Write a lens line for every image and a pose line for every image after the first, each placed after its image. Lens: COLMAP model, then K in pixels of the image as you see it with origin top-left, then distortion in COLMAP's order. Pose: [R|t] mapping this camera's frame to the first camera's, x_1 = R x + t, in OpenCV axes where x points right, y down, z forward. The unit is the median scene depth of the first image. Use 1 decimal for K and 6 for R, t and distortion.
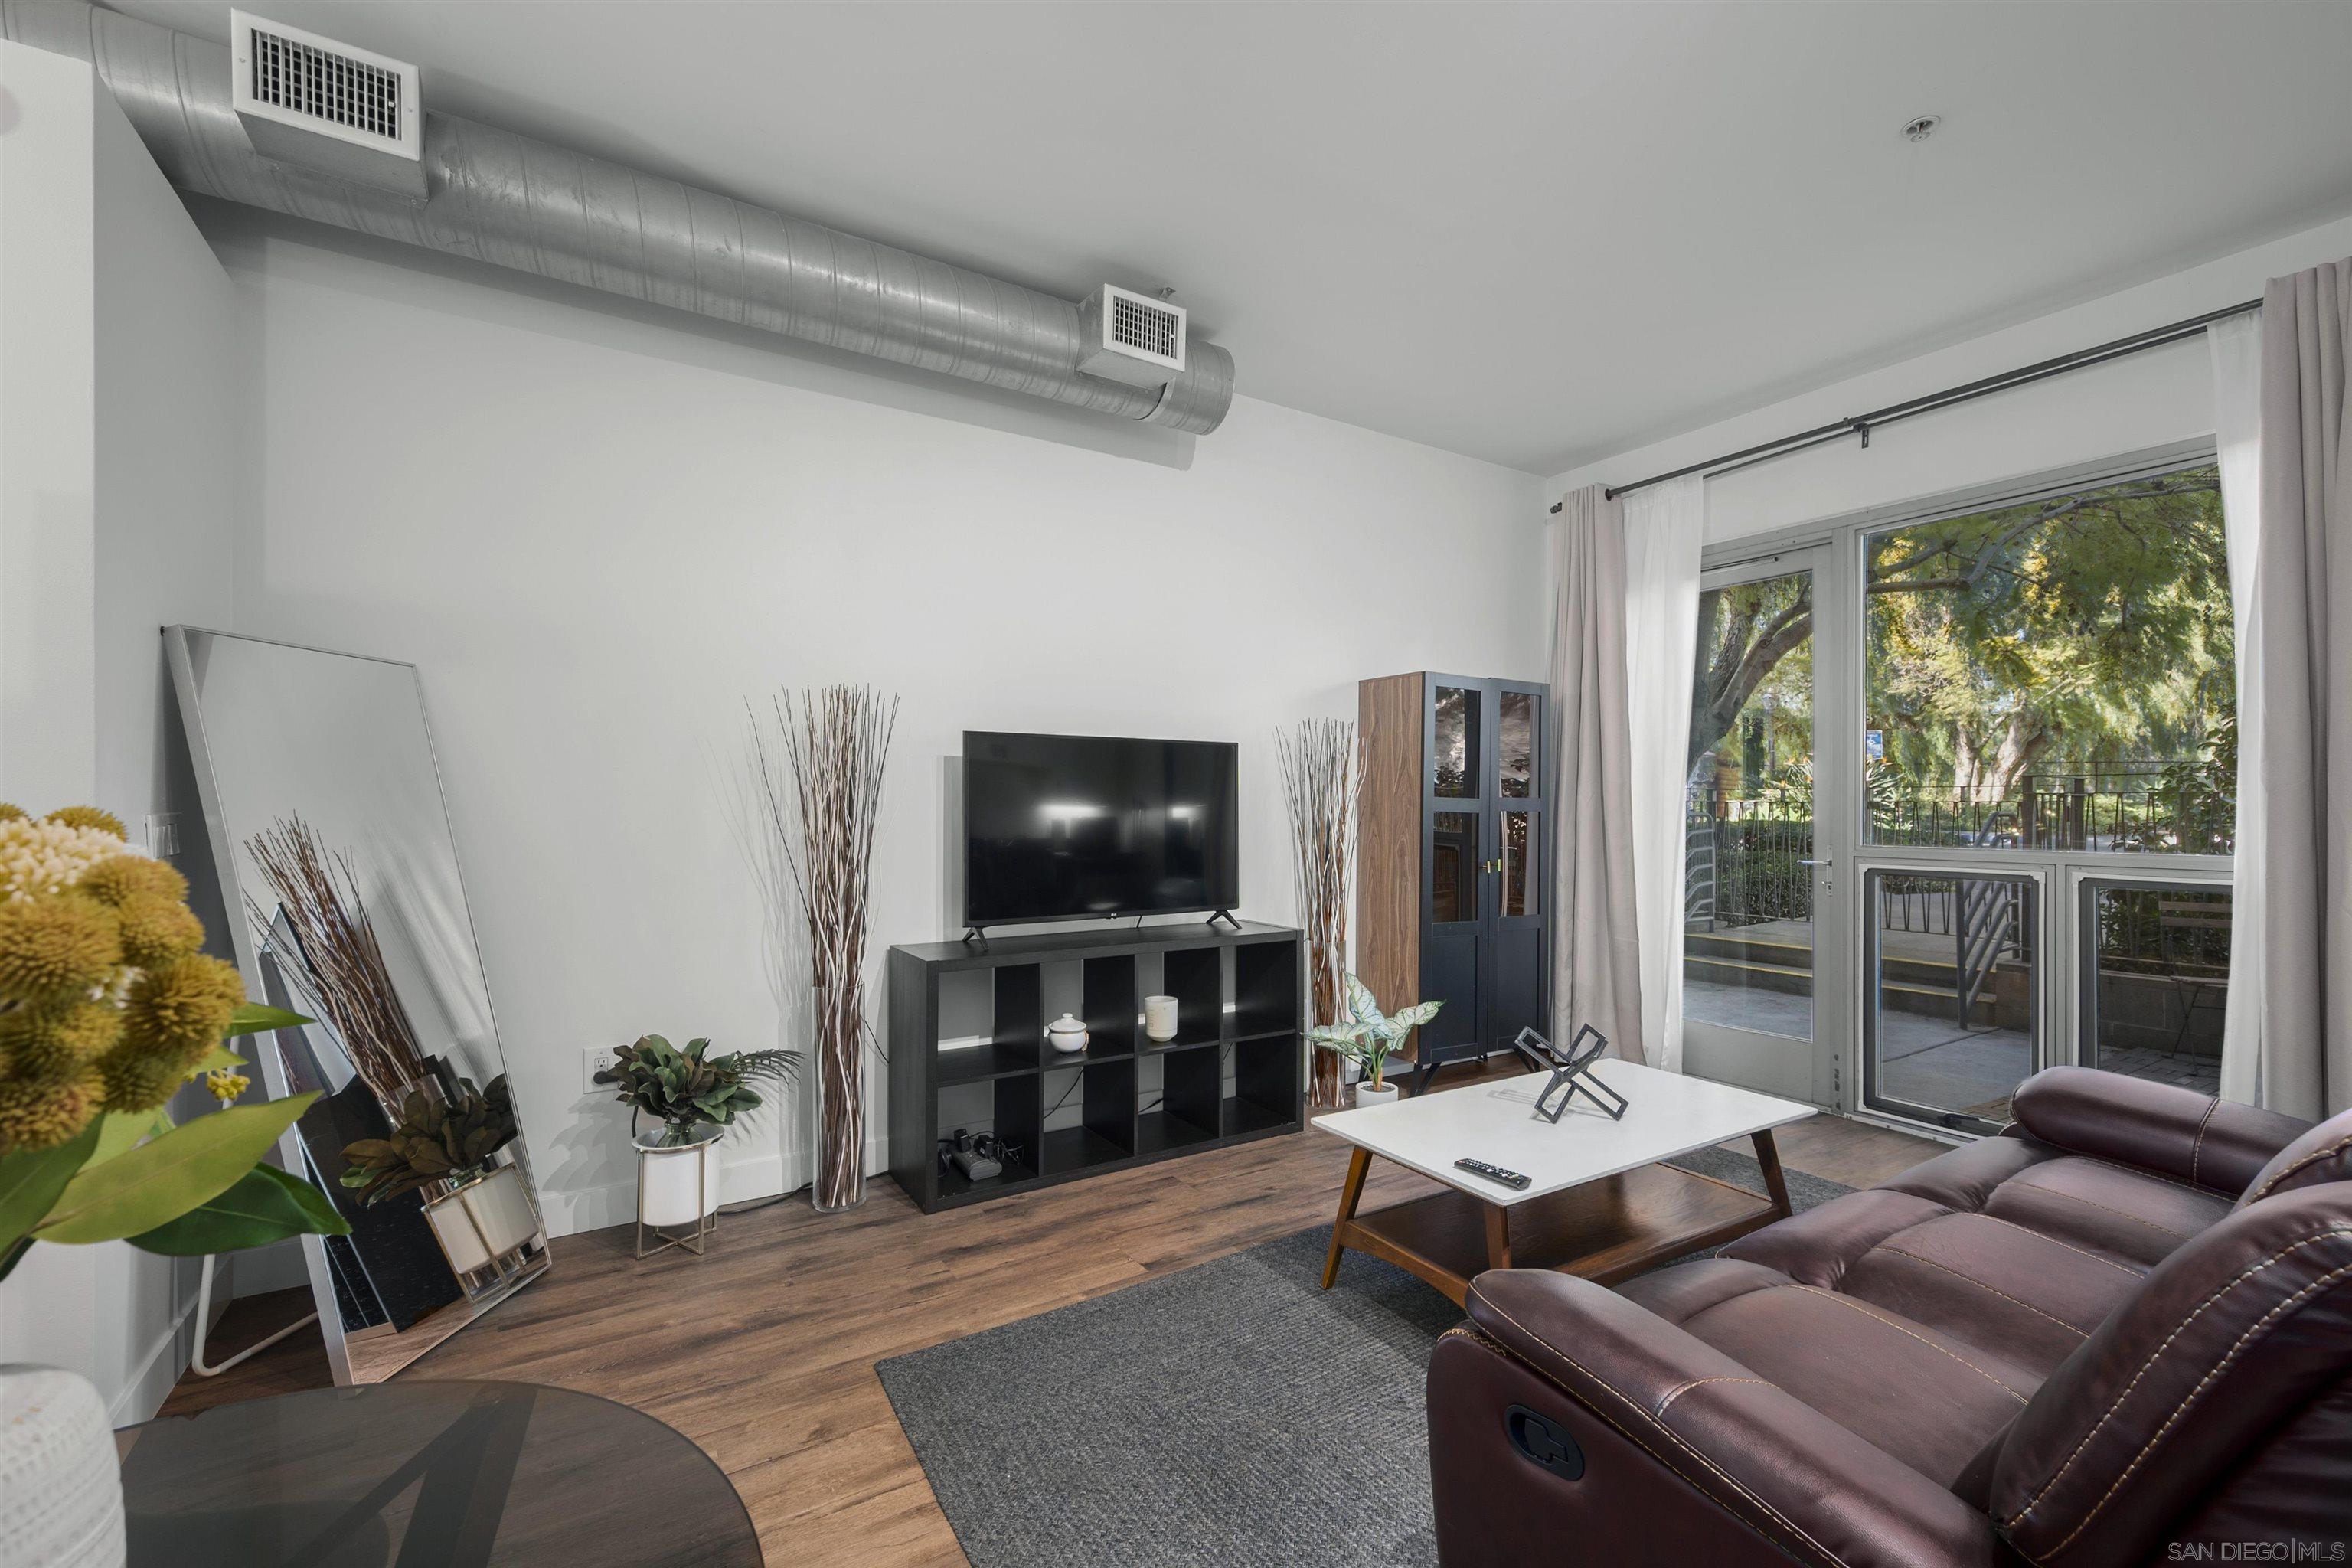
lens RADIAL K [[992.2, 0, 1173.8], [0, 992.2, 796.2], [0, 0, 1]] dist [0.001422, -0.000231]
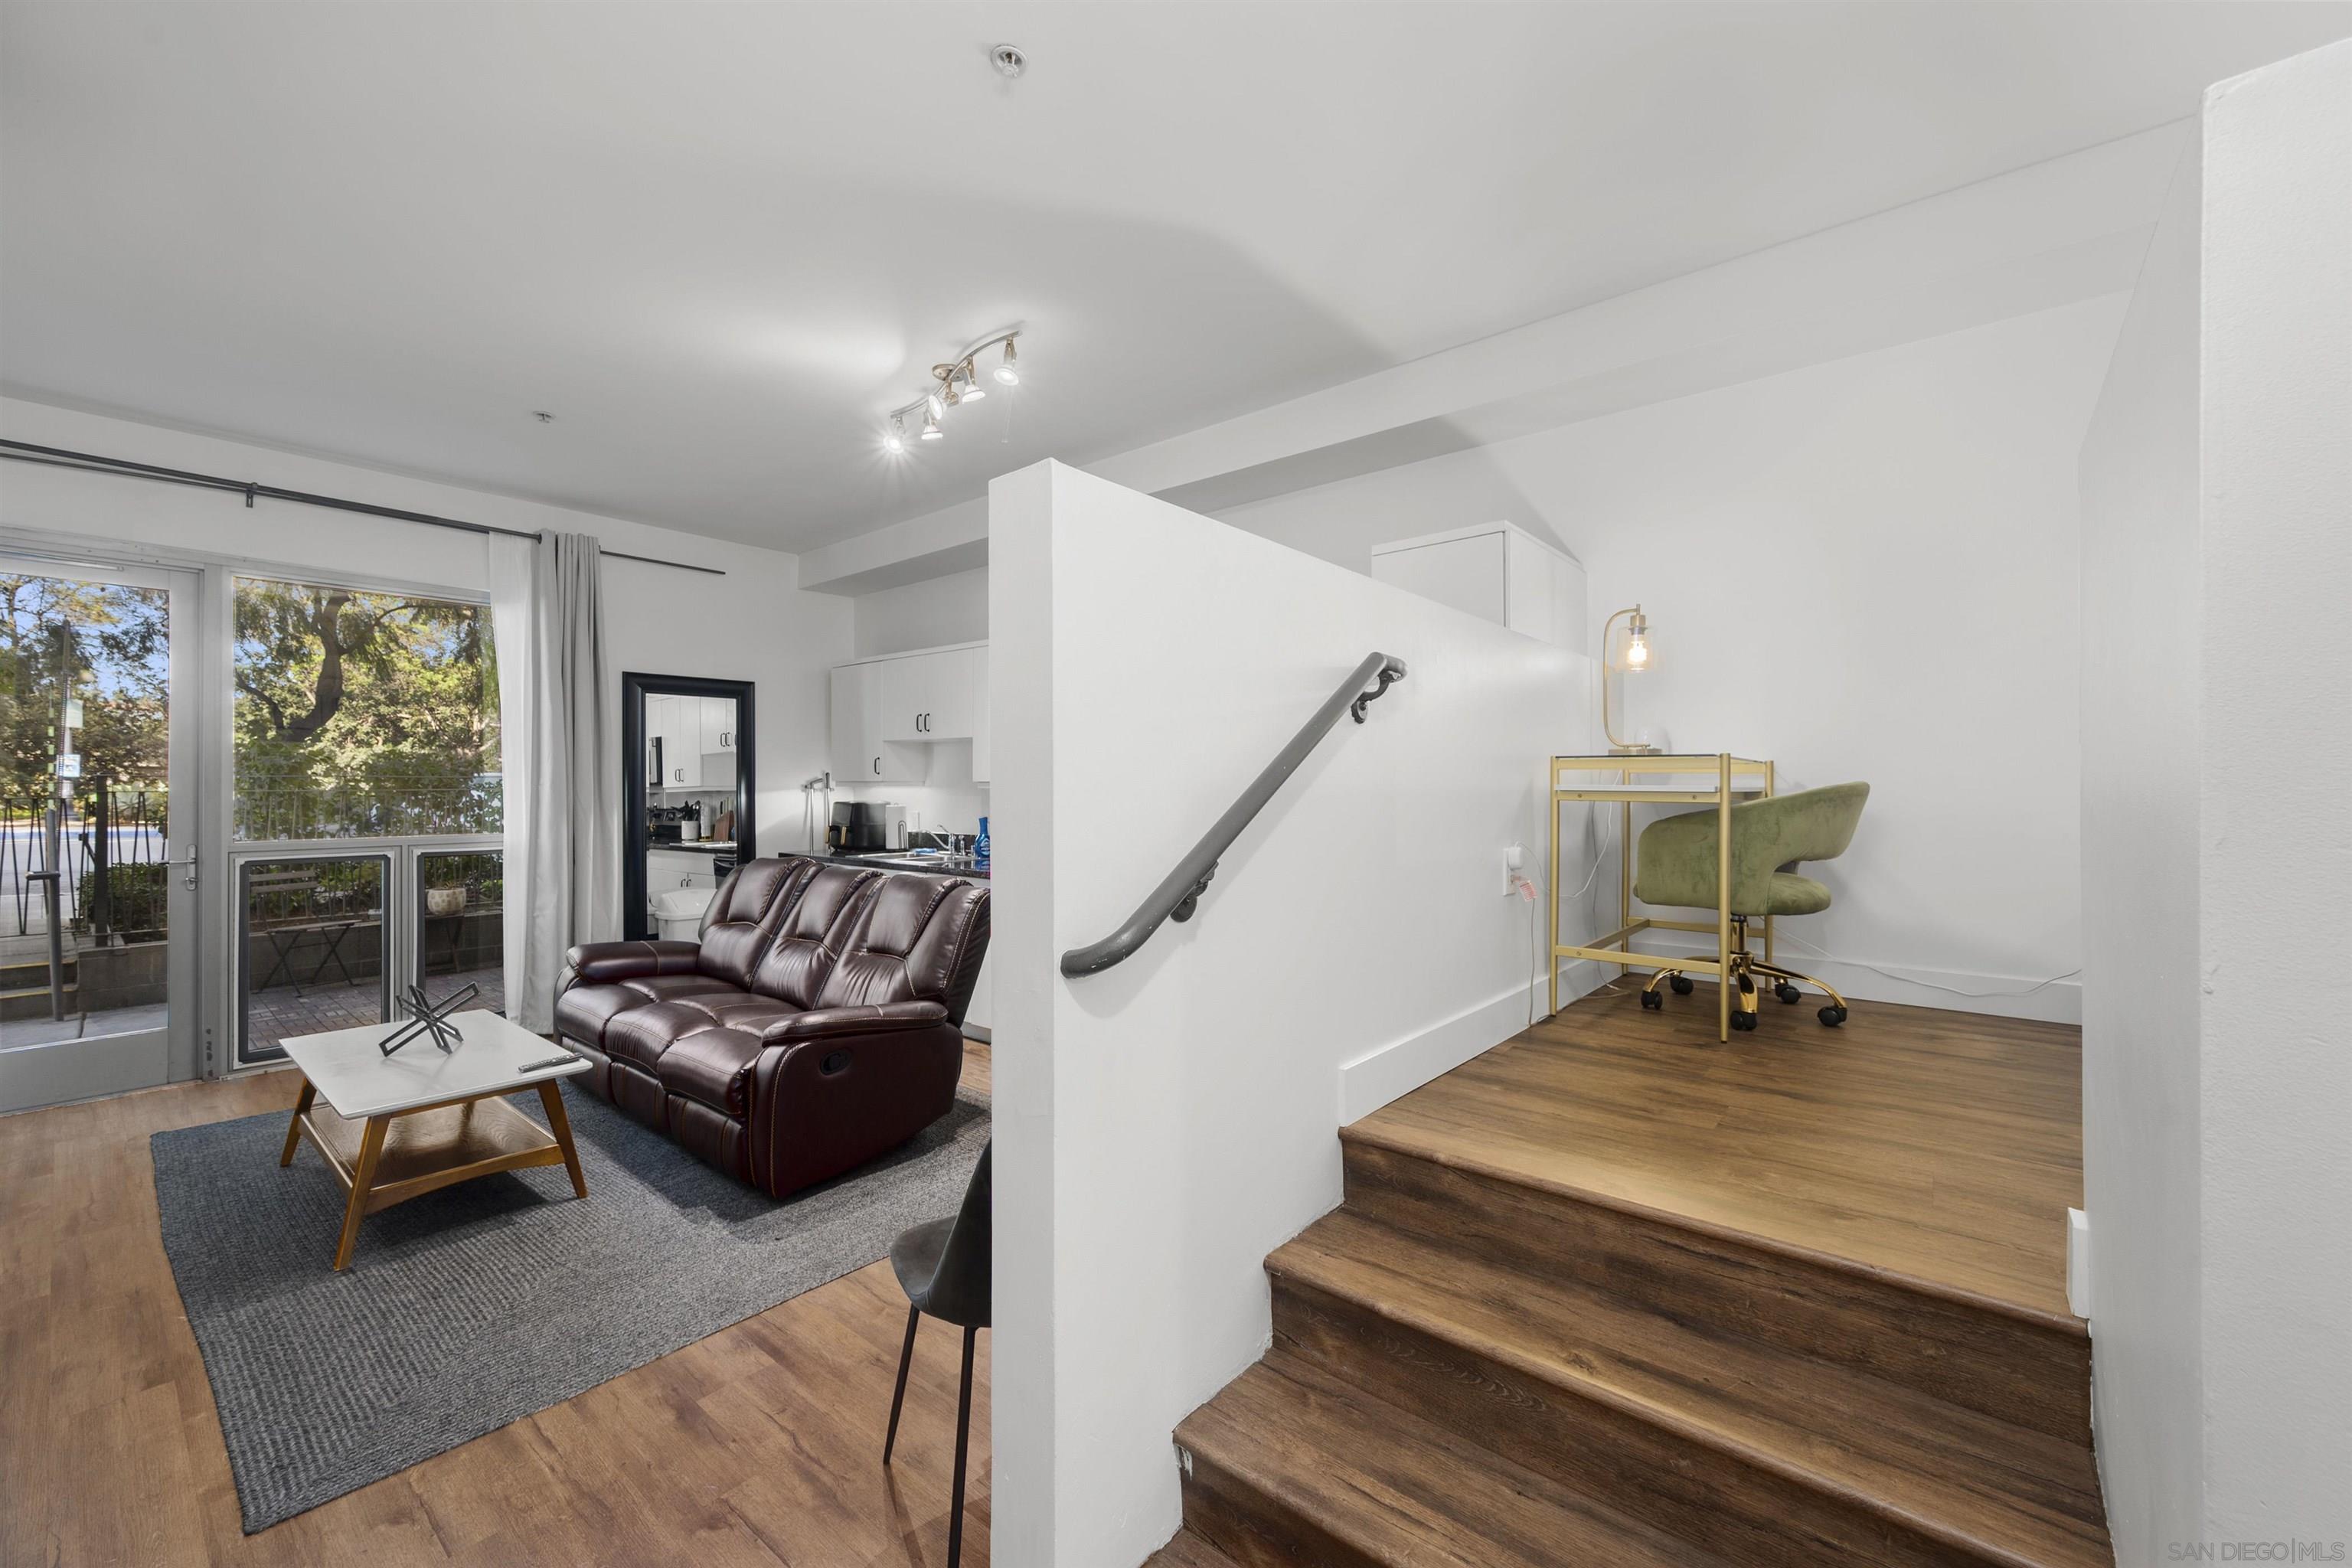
lens RADIAL K [[936.7, 0, 1175.3], [0, 936.7, 777.4], [0, 0, 1]] dist [-0.000354, 0.000464]
pose [[-0.312188, 0.007138, 0.949993, -0.923348], [-0.006235, 0.999935, -0.009563, -0.031479], [-0.950000, -0.008909, -0.312124, 0.381137]]
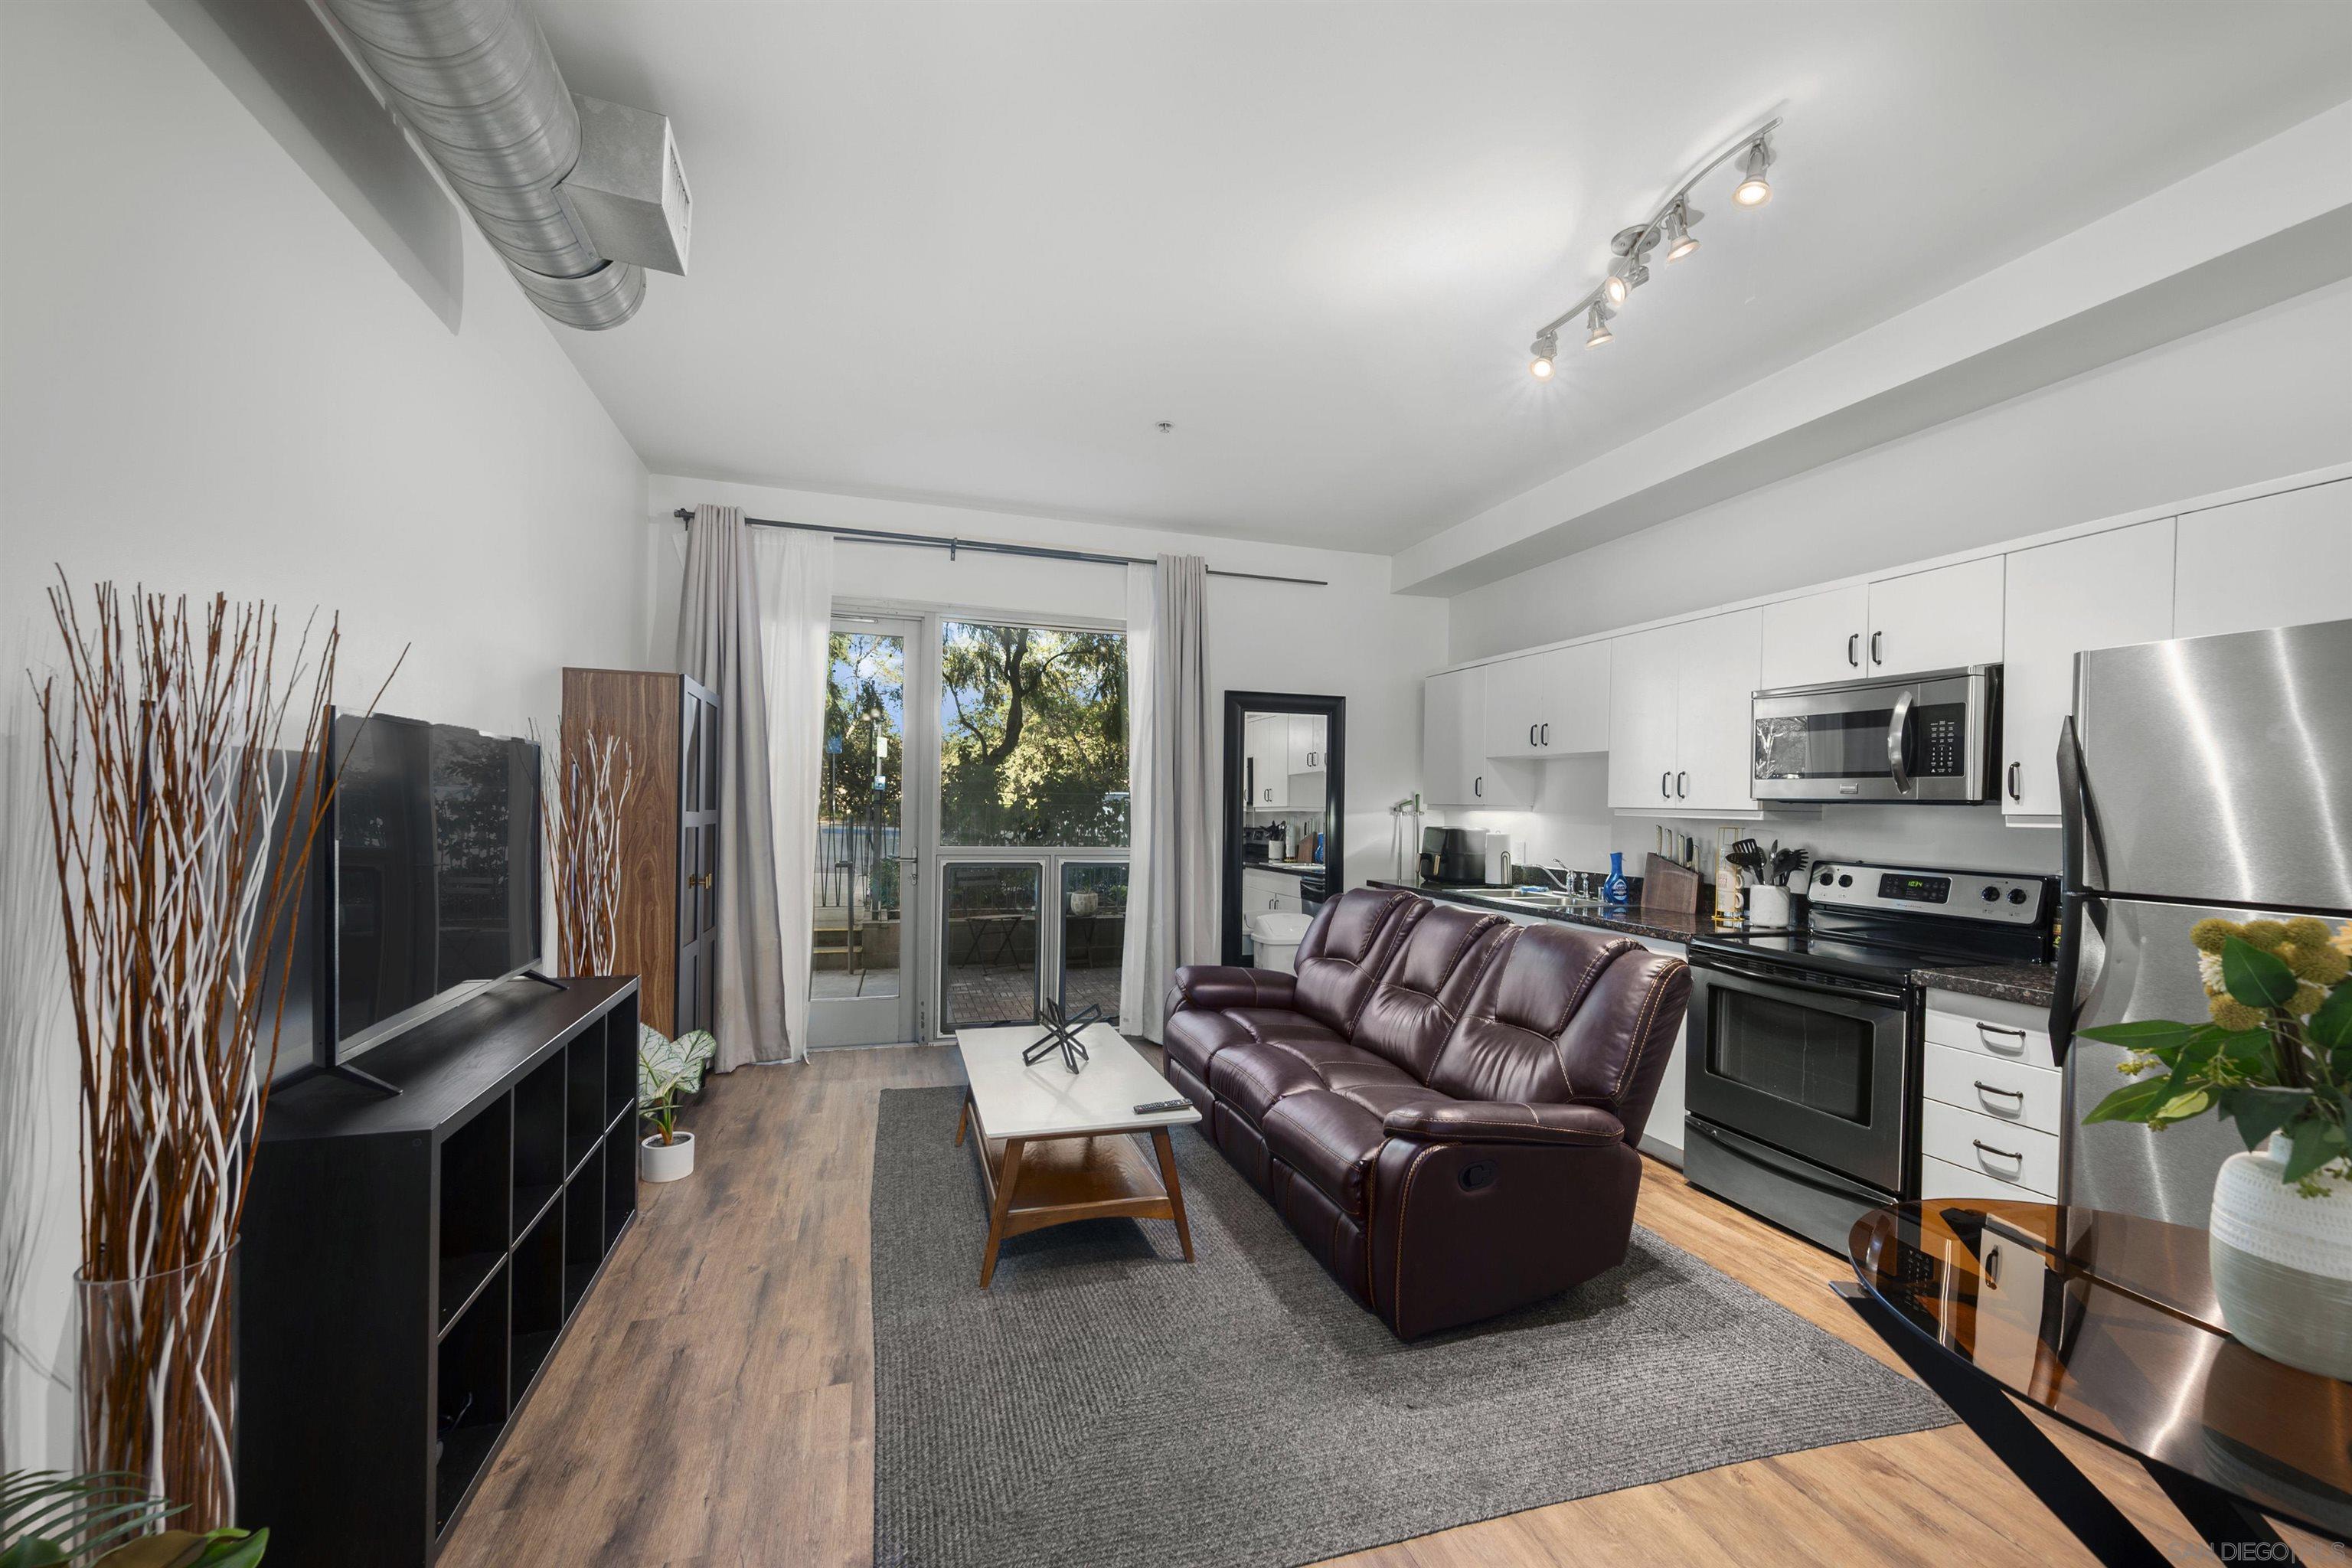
lens RADIAL K [[941.2, 0, 1173.7], [0, 941.2, 810.4], [0, 0, 1]] dist [0.001788, 0.000212]
pose [[0.252108, -0.002379, 0.967696, -0.649039], [-0.026782, 0.999597, 0.009435, -0.029334], [-0.967328, -0.028295, 0.251943, 0.466136]]
